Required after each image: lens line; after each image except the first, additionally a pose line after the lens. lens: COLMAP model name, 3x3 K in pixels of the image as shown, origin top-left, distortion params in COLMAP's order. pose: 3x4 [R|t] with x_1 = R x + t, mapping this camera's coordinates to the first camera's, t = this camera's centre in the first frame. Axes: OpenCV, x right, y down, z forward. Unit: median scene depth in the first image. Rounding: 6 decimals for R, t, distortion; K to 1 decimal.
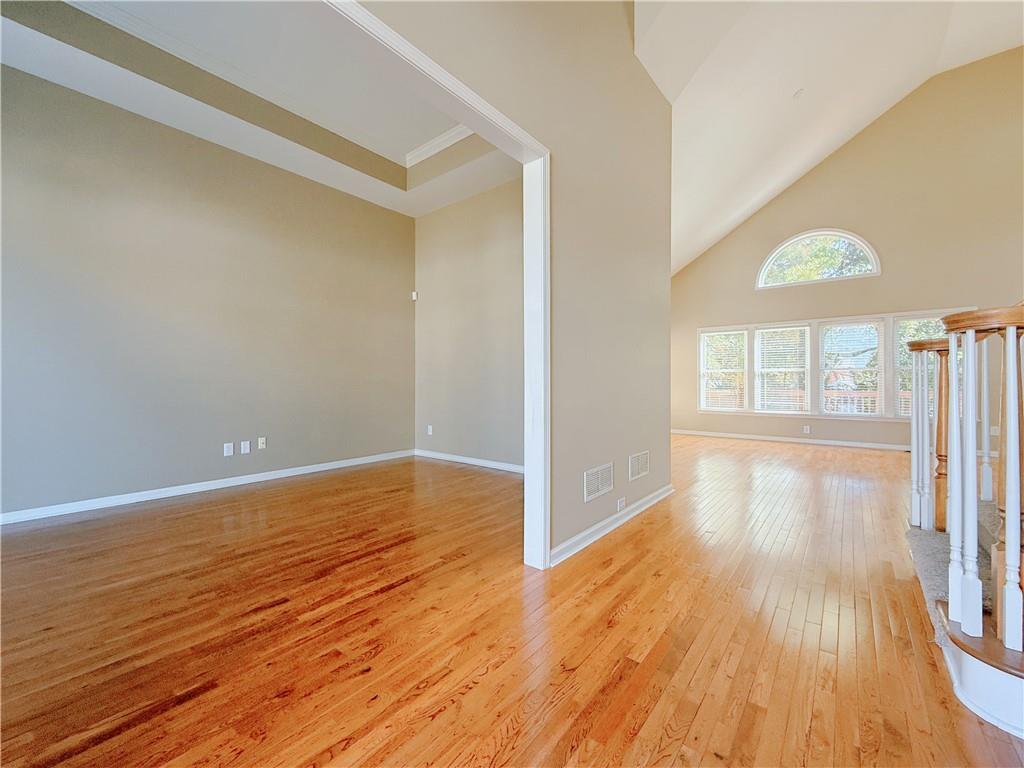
lens RADIAL K [[419.8, 0, 506.0], [0, 419.8, 383.5], [0, 0, 1]] dist [0.000045, -0.000529]
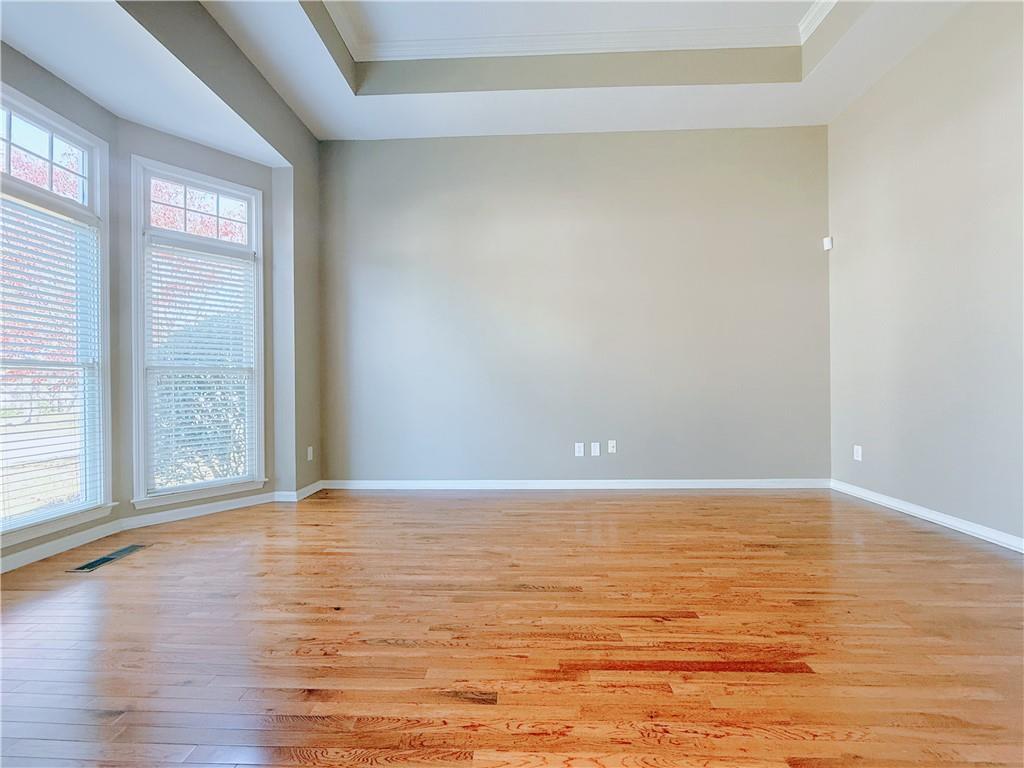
lens RADIAL K [[419.8, 0, 514.3], [0, 419.8, 383.8], [0, 0, 1]] dist [0.000045, -0.000529]
pose [[0.597305, -0.005942, -0.801992, 0.030068], [0.009408, 0.999956, -0.000401, 0.010601], [0.801959, -0.007305, 0.597334, 0.522792]]
